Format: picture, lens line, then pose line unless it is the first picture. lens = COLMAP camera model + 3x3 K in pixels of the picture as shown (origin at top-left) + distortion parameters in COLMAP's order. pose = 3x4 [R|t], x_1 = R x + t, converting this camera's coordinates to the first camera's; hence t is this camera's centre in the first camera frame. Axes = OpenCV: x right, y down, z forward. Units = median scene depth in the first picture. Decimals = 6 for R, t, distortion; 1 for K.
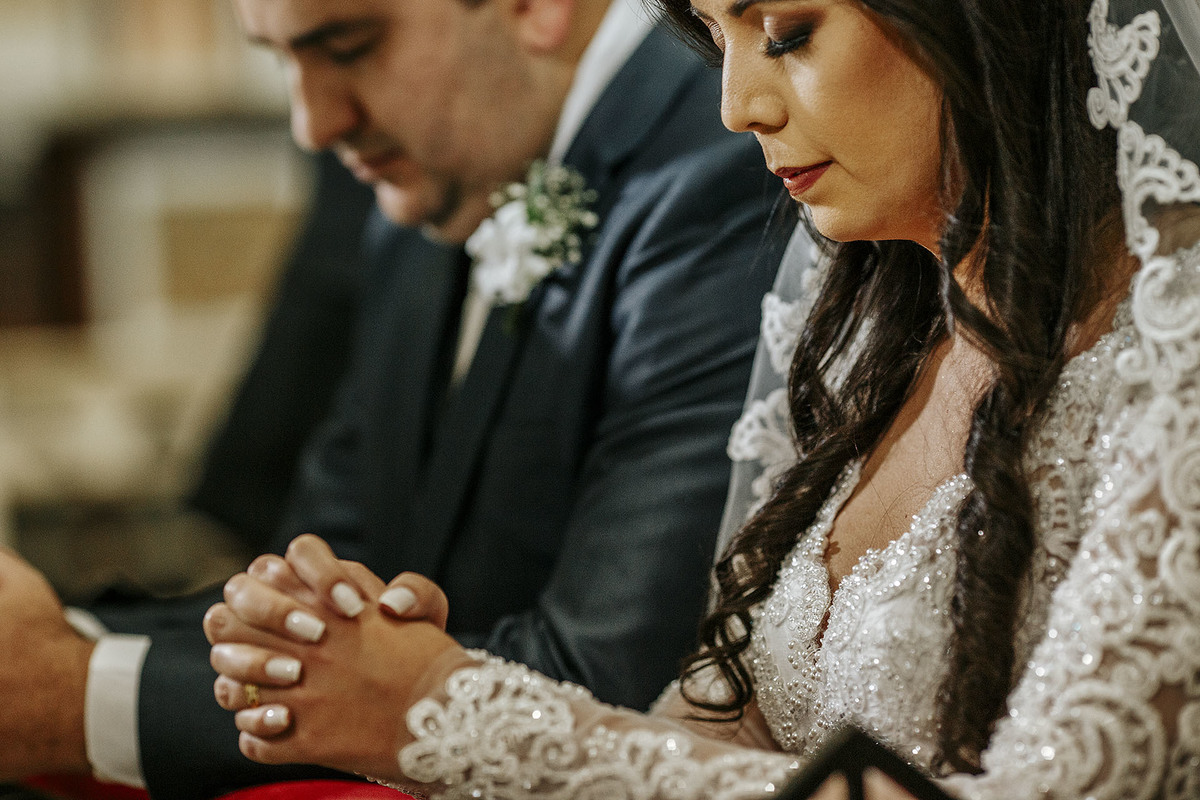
lens RADIAL K [[4687.7, 0, 598.0], [0, 4687.7, 397.4], [0, 0, 1]] dist [1.418522, 0.000000]
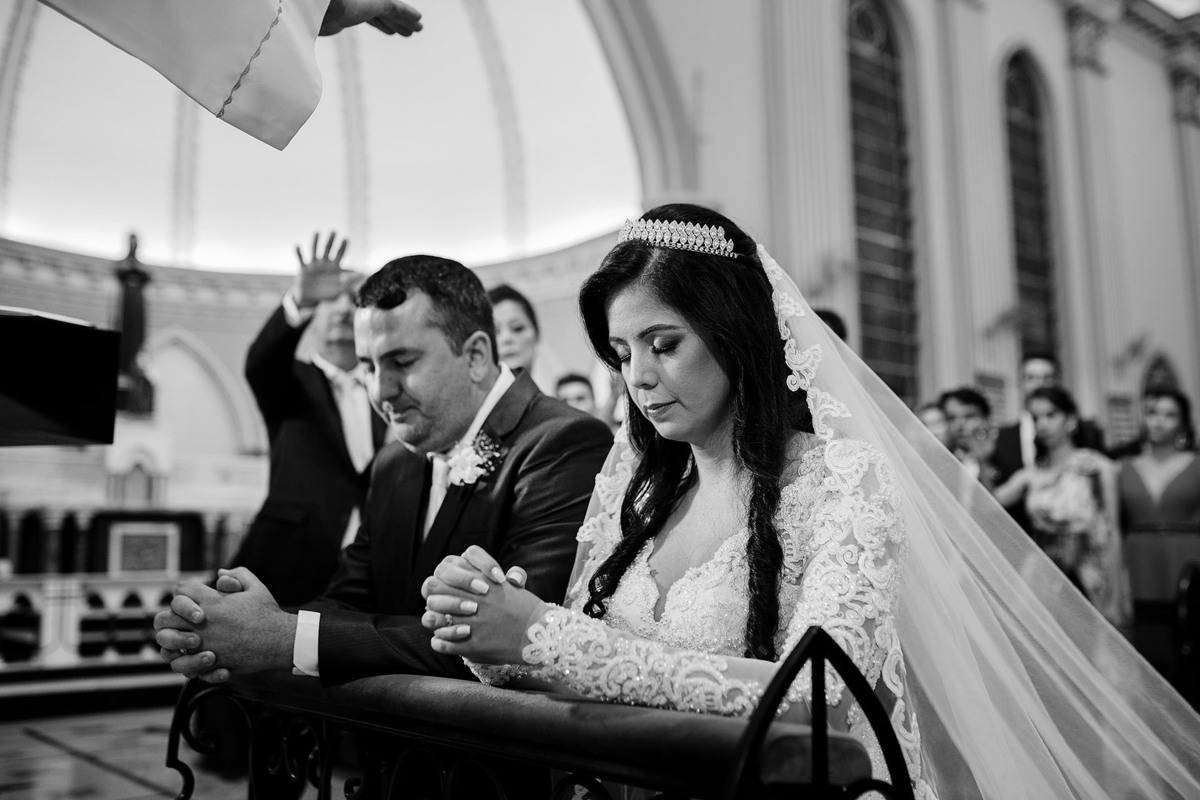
lens RADIAL K [[1206.2, 0, 601.6], [0, 1206.2, 401.5], [0, 0, 1]] dist [-0.010614, 0.000000]
pose [[0.968563, 0.063632, 0.240492, -0.140412], [-0.023342, 0.985714, -0.166805, 0.054685], [-0.247670, 0.155948, 0.956211, 0.463579]]
